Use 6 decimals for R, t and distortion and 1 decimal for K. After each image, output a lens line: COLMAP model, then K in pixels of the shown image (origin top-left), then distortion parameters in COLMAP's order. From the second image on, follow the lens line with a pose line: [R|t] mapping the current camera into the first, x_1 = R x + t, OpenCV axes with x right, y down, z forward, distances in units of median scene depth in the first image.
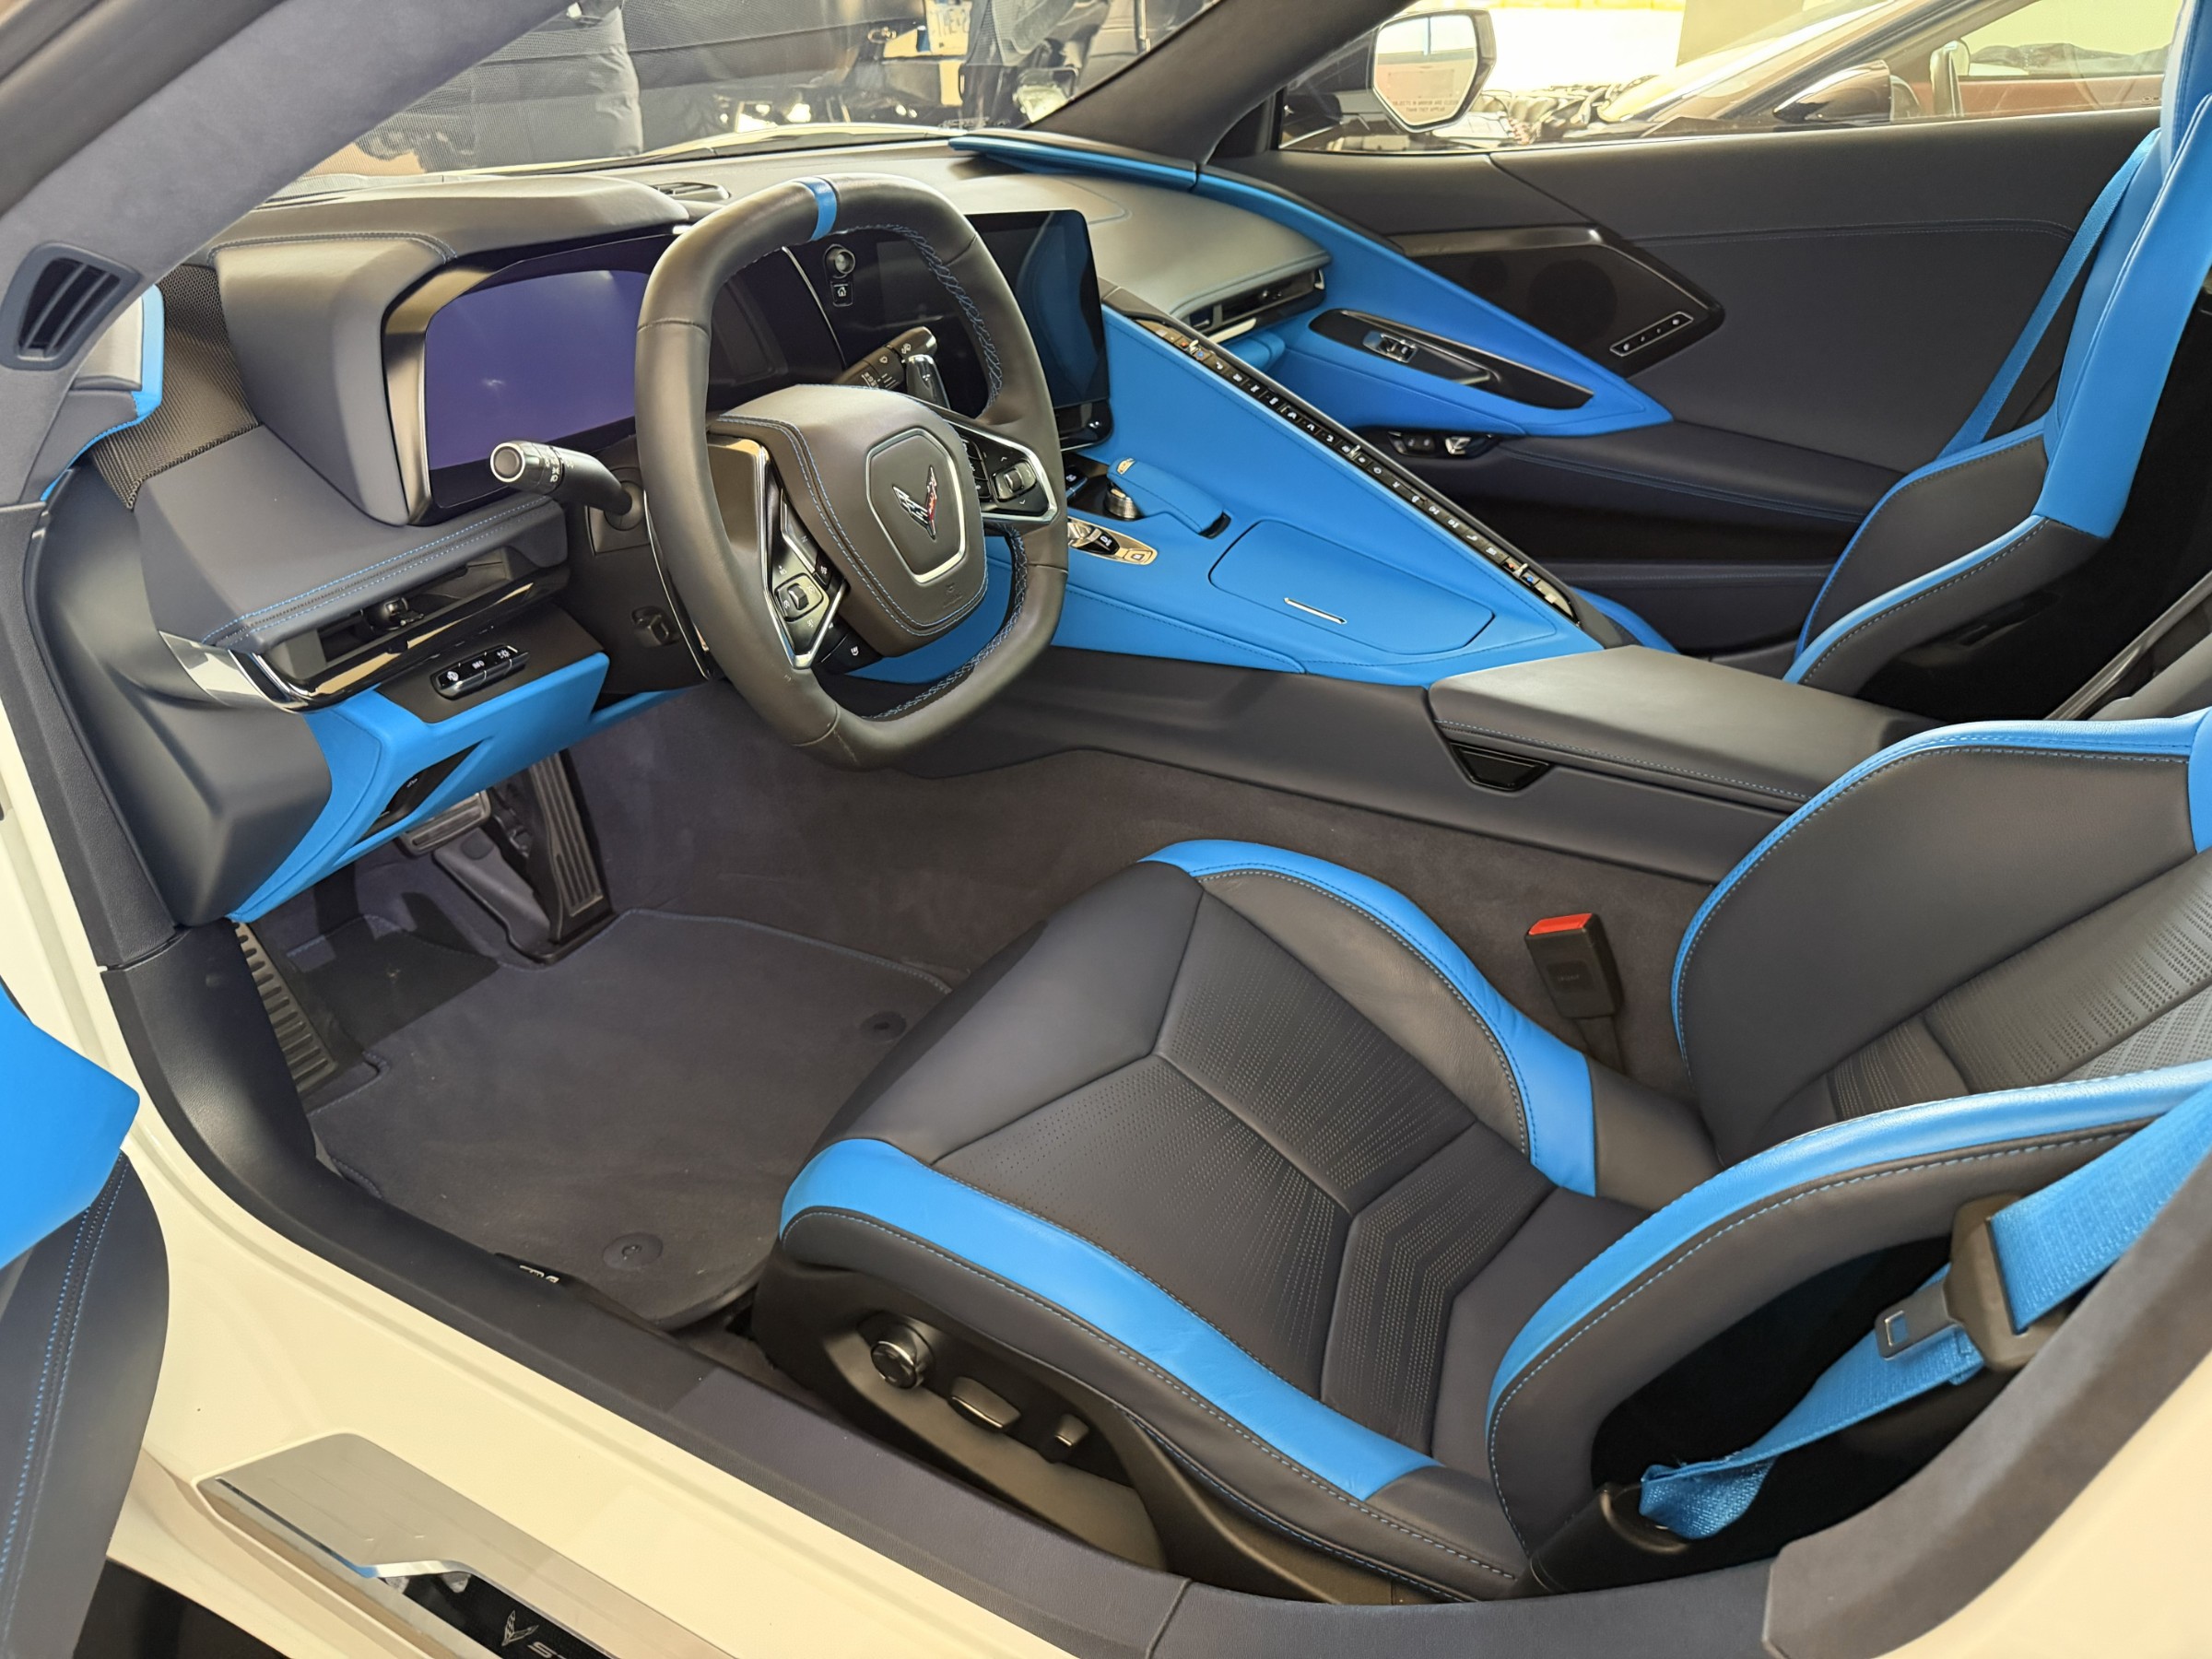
lens RADIAL K [[1553.1, 0, 1071.6], [0, 1553.1, 853.3], [0, 0, 1]] dist [0.032175, -0.040861]
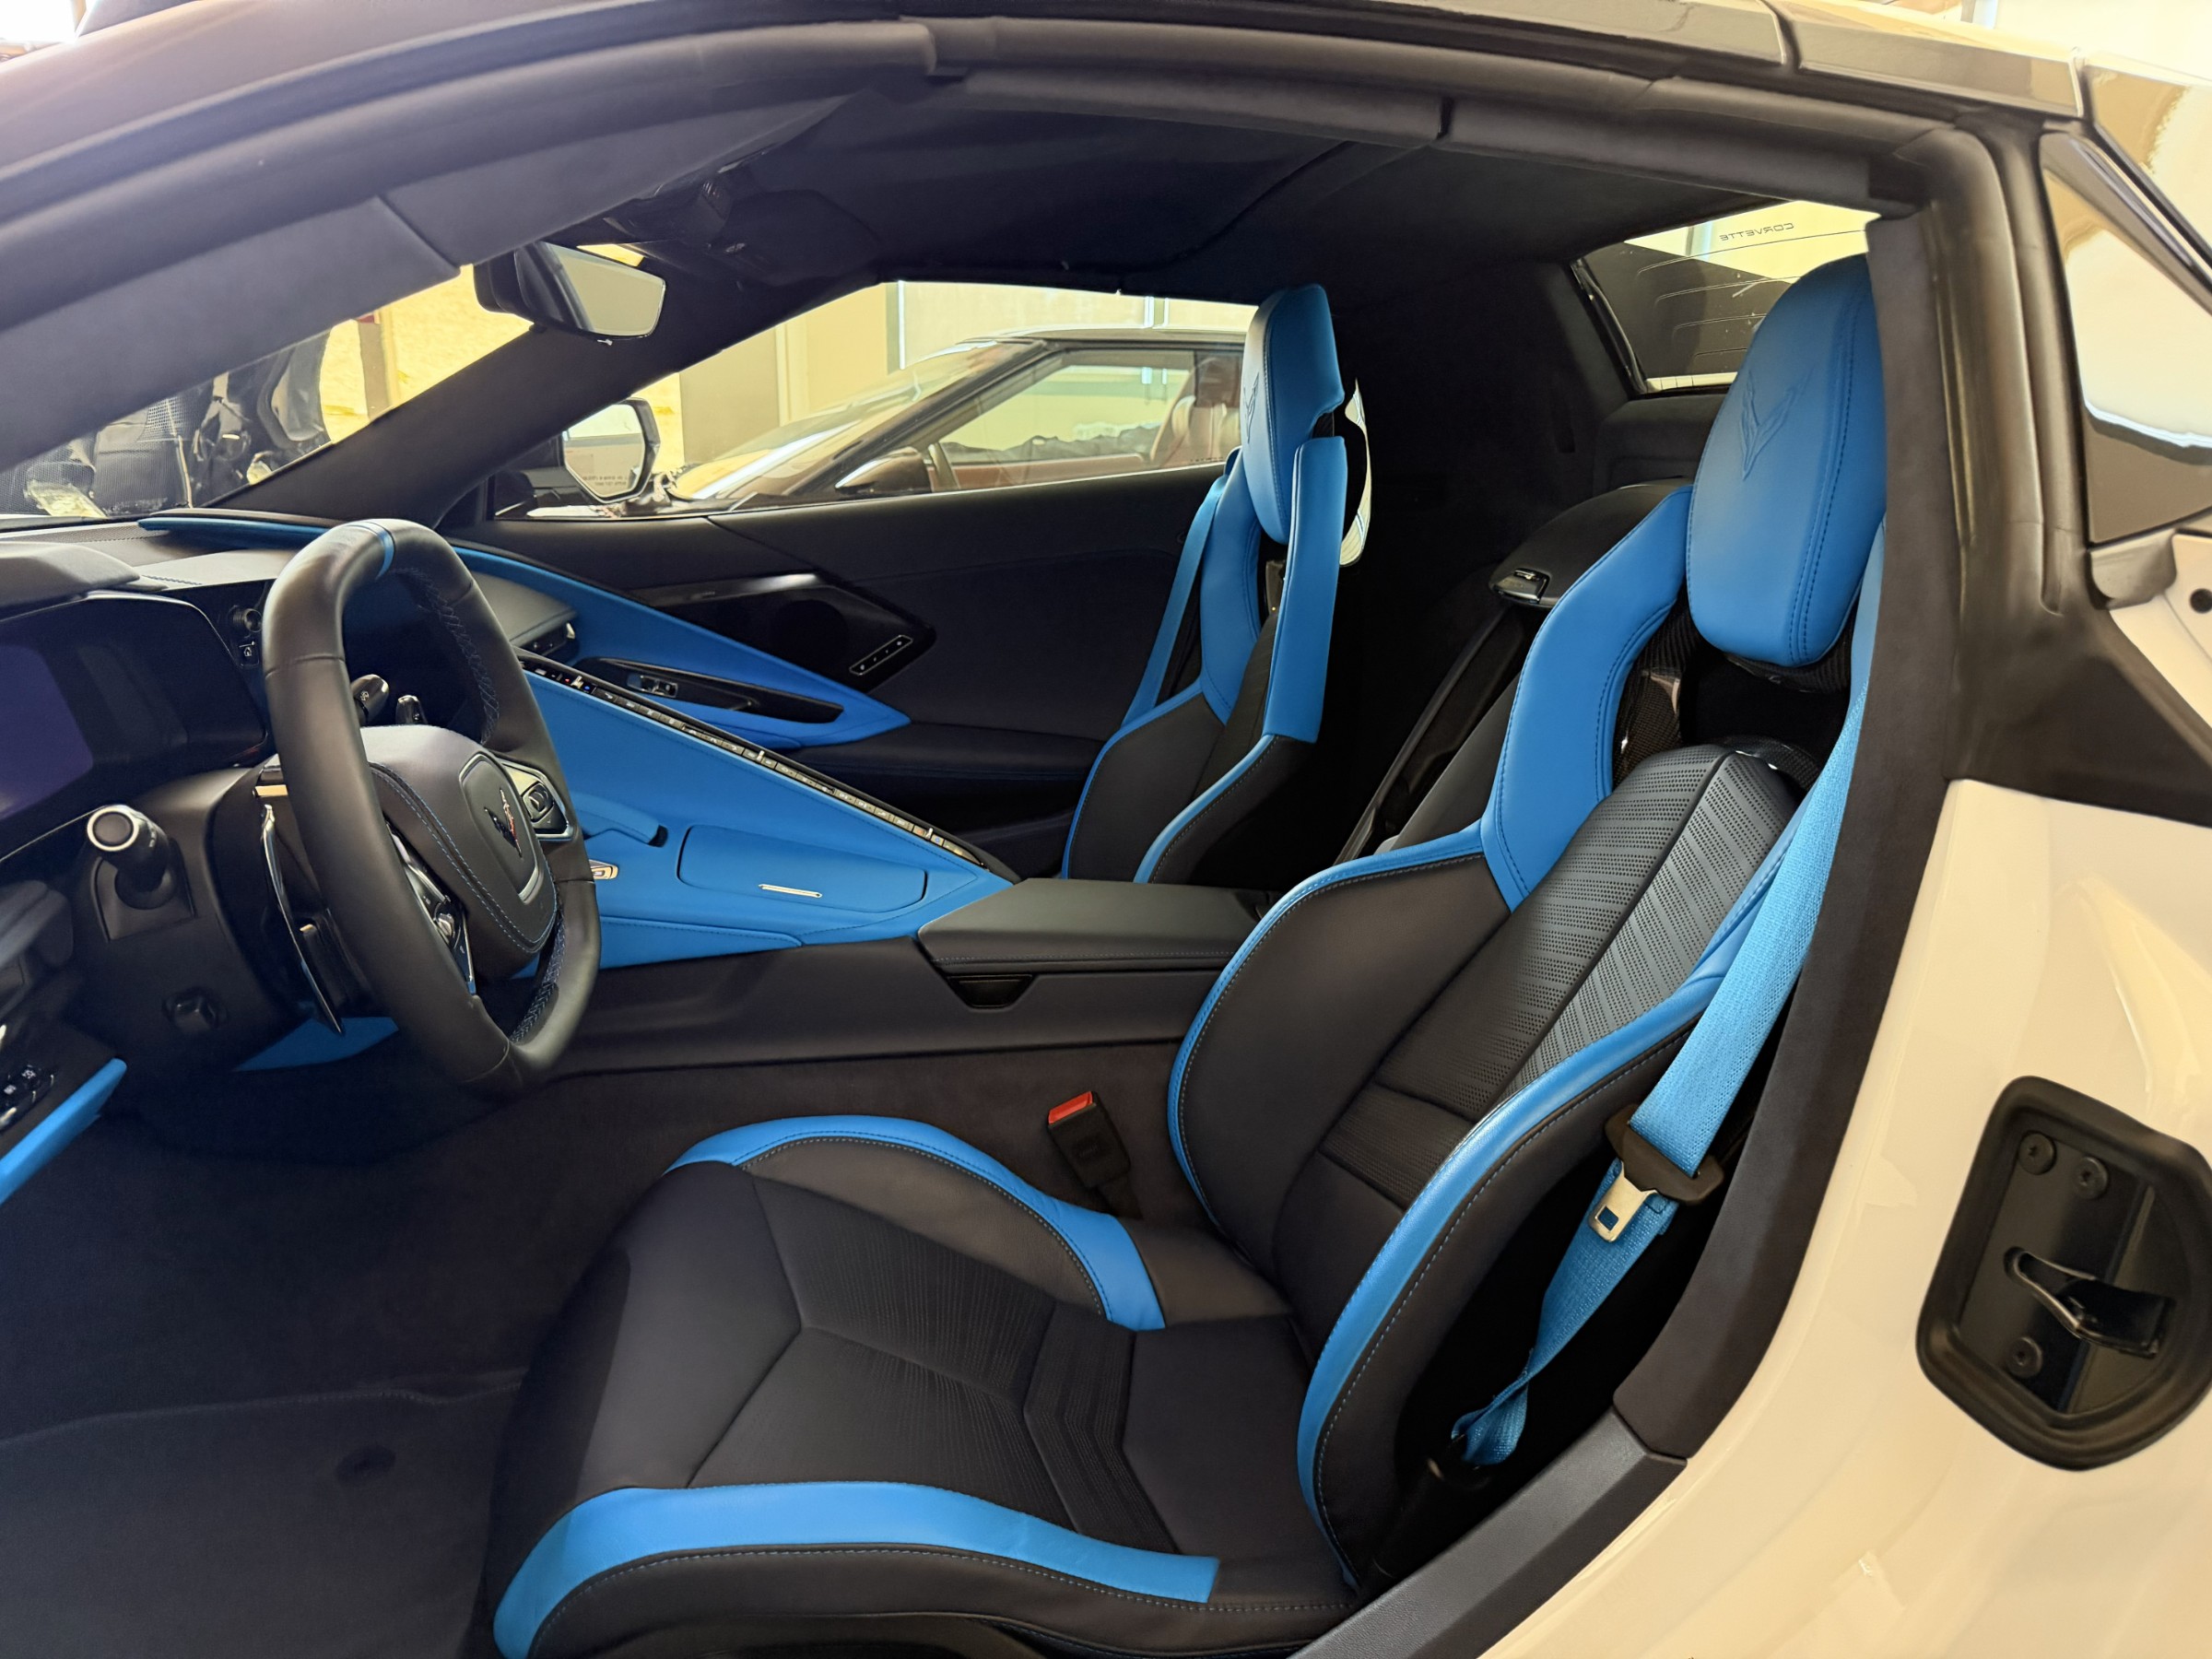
lens RADIAL K [[1553.1, 0, 1078.0], [0, 1553.1, 880.6], [0, 0, 1]] dist [0.032175, -0.040861]
pose [[0.803989, -0.163000, 0.571868, -0.296712], [0.278799, 0.952773, -0.120393, 0.022829], [-0.525236, 0.256231, 0.811463, 0.010571]]
